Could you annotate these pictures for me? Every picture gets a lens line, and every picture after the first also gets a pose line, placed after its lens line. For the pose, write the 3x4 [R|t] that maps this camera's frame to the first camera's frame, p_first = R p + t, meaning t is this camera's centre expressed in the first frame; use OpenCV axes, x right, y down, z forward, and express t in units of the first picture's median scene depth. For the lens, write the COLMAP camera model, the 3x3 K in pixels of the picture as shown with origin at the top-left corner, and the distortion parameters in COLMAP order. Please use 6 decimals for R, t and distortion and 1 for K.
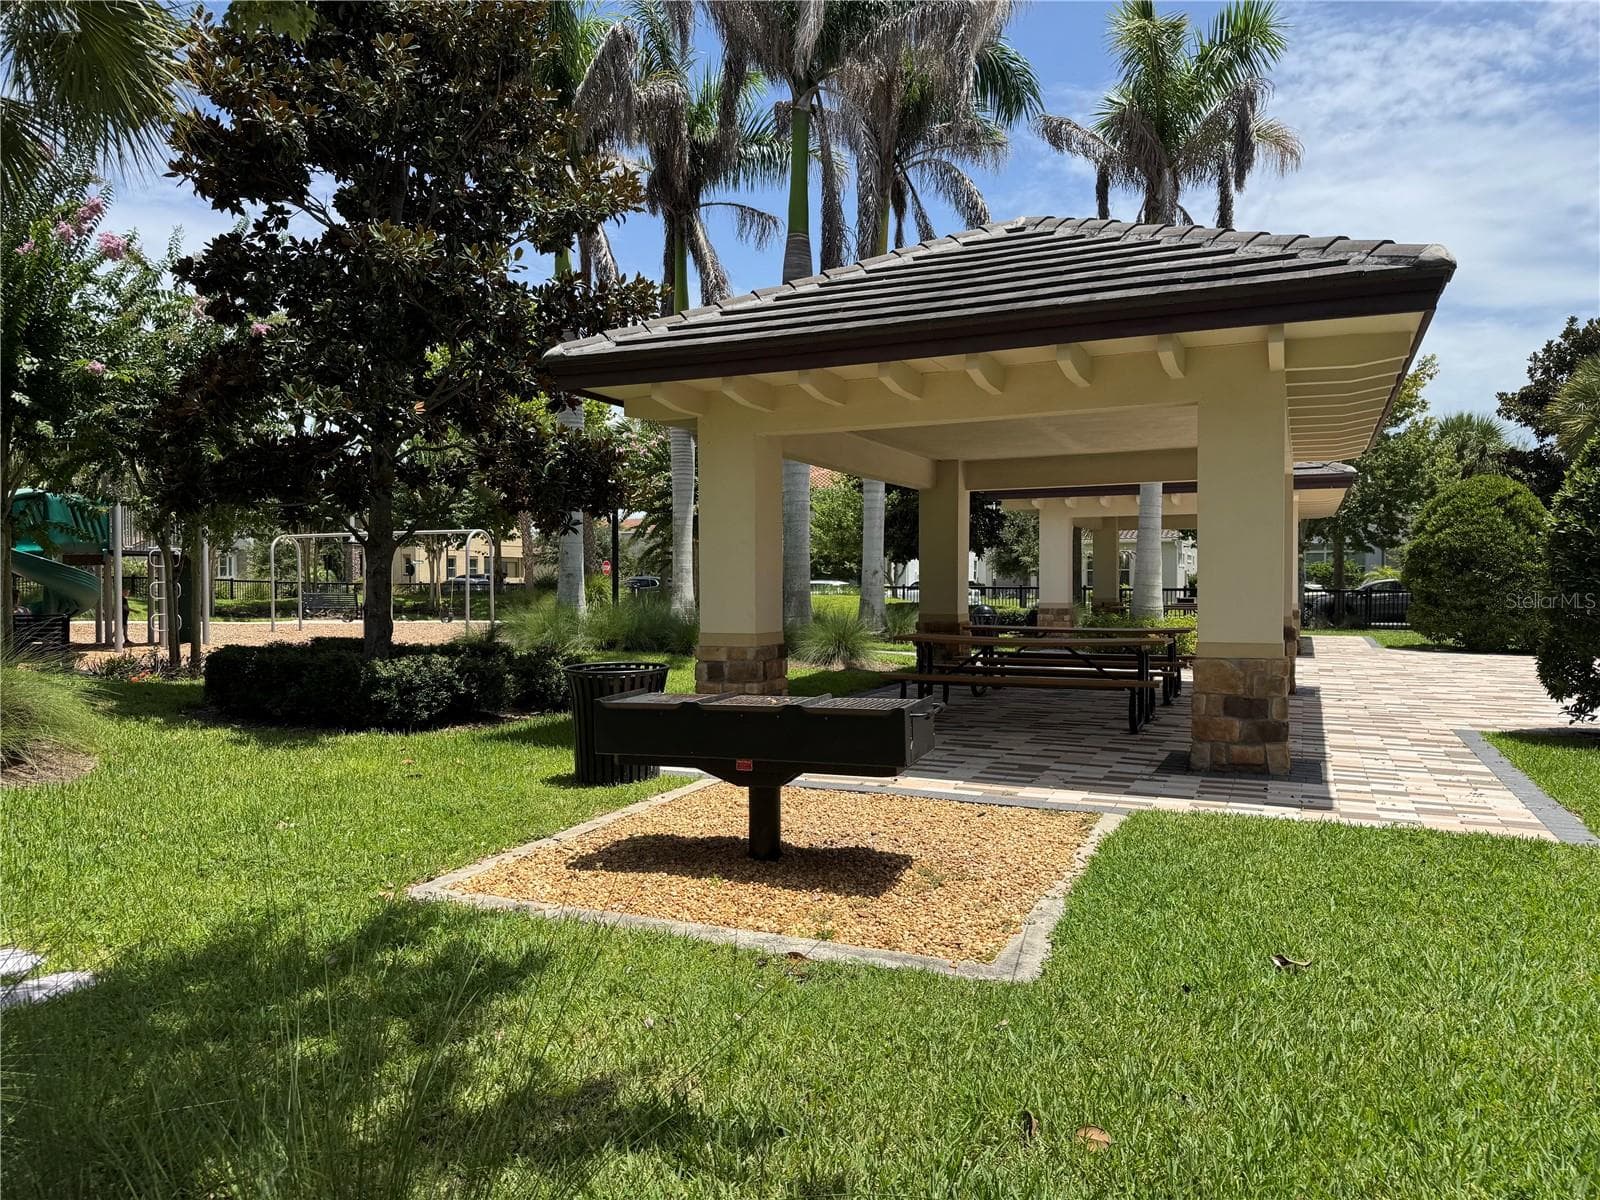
lens RADIAL K [[1144.5, 0, 799.1], [0, 1144.5, 592.9], [0, 0, 1]] dist [-0.001105, -0.003430]
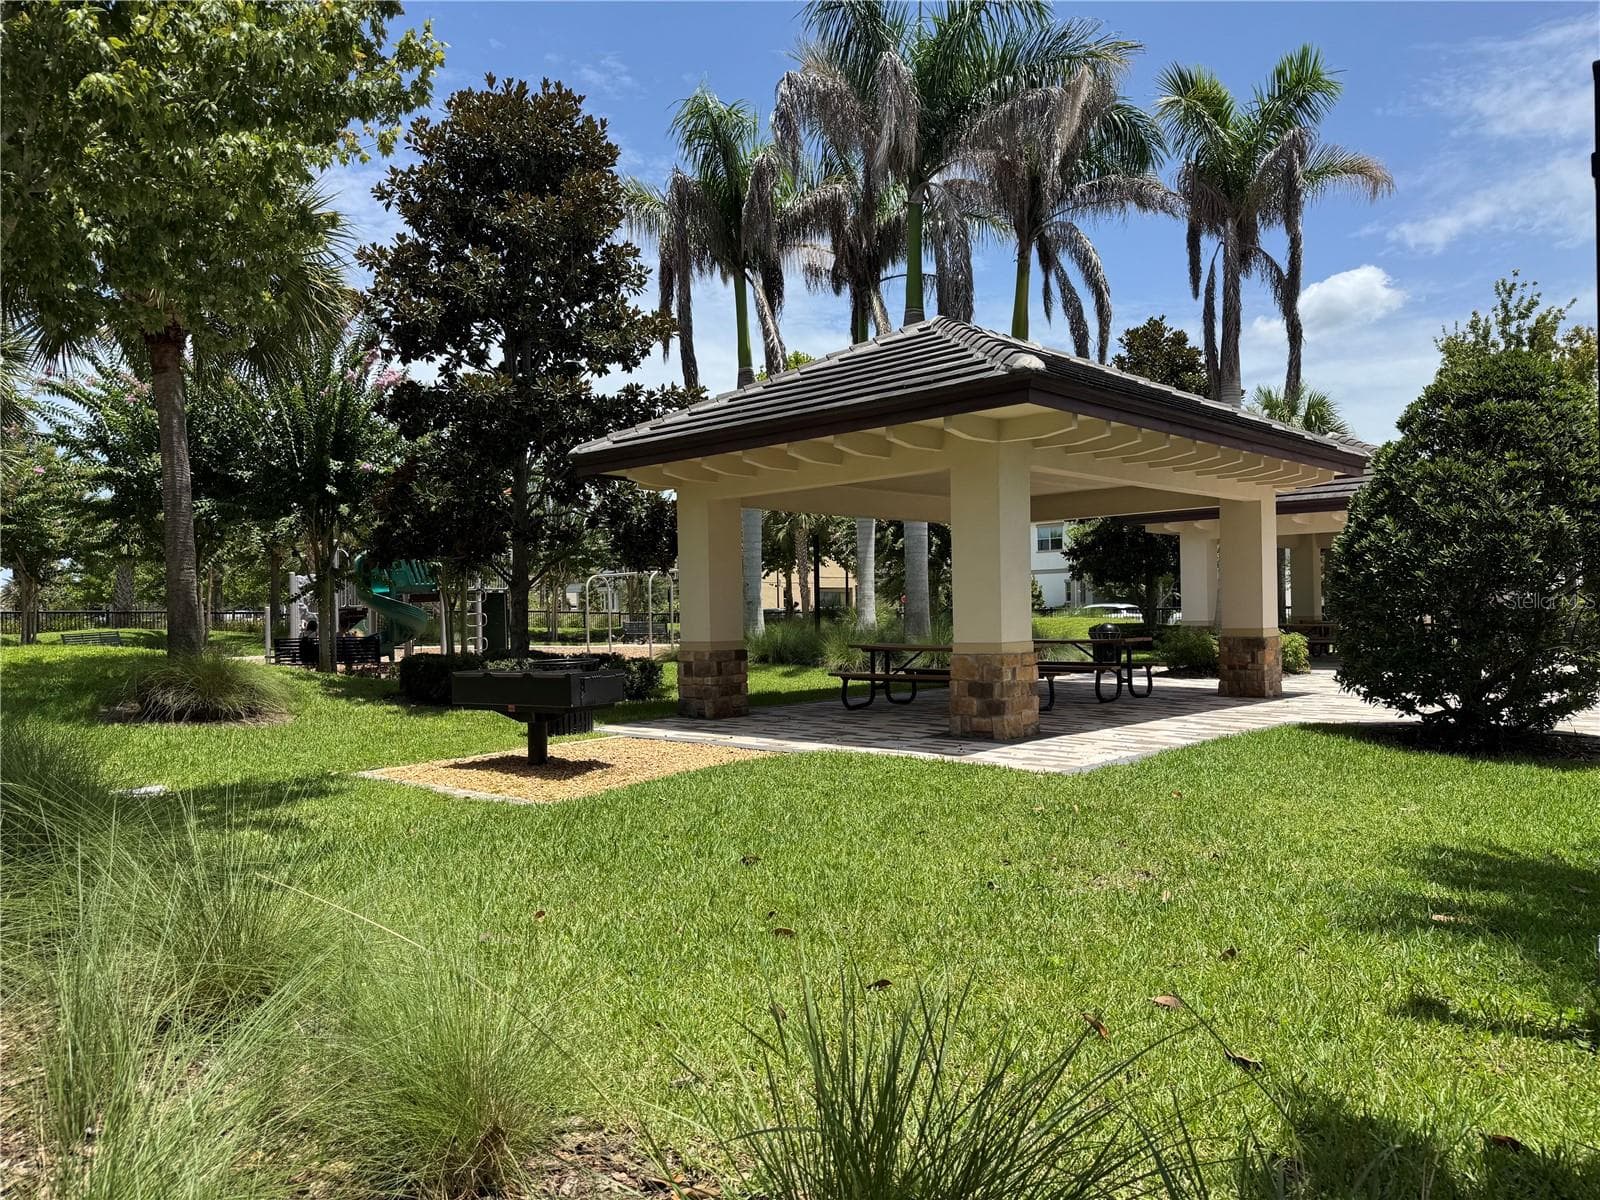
lens RADIAL K [[1144.5, 0, 801.3], [0, 1144.5, 609.0], [0, 0, 1]] dist [-0.001105, -0.003430]
pose [[0.948000, -0.016140, -0.317862, 0.487740], [0.013197, 0.999848, -0.011412, 0.012844], [0.317998, 0.006624, 0.948068, -0.281429]]
